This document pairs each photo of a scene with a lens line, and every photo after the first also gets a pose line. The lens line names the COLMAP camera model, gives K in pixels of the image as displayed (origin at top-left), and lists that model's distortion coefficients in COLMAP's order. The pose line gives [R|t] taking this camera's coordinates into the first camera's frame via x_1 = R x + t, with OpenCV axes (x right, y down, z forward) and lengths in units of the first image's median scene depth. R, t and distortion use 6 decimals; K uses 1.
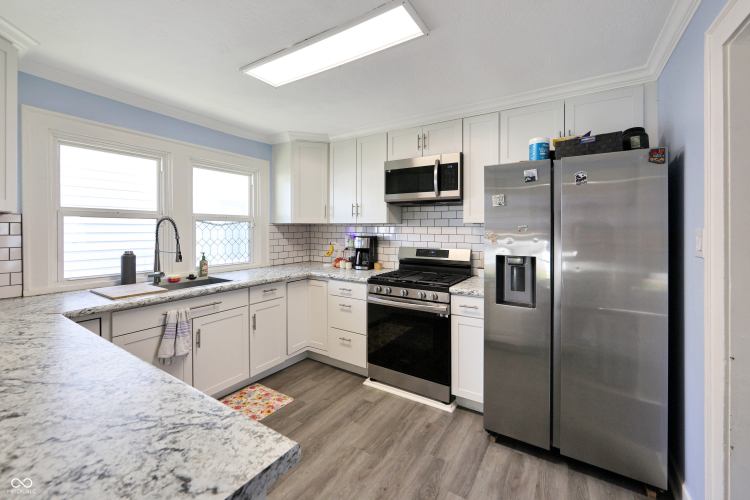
lens RADIAL K [[301.9, 0, 392.0], [0, 301.9, 233.9], [0, 0, 1]] dist [-0.013312, 0.000380]
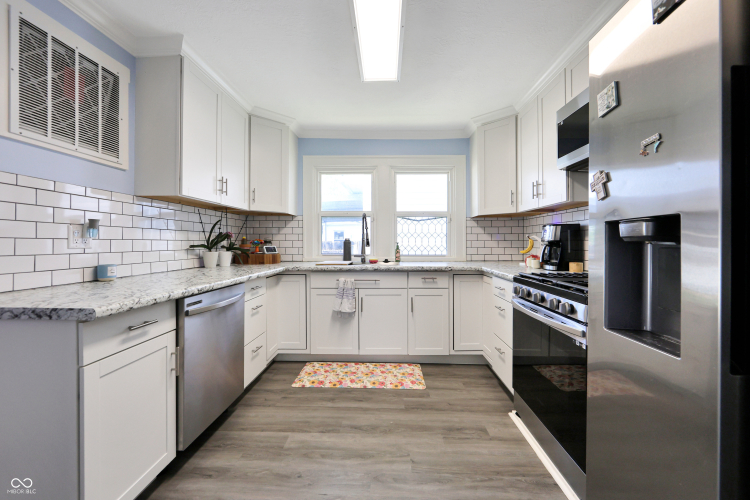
lens RADIAL K [[301.9, 0, 378.7], [0, 301.9, 243.3], [0, 0, 1]] dist [-0.013312, 0.000380]
pose [[0.492870, -0.002576, -0.870099, 0.406783], [-0.007079, 0.999951, -0.006971, 0.075612], [0.870074, 0.009595, 0.492828, 0.340197]]
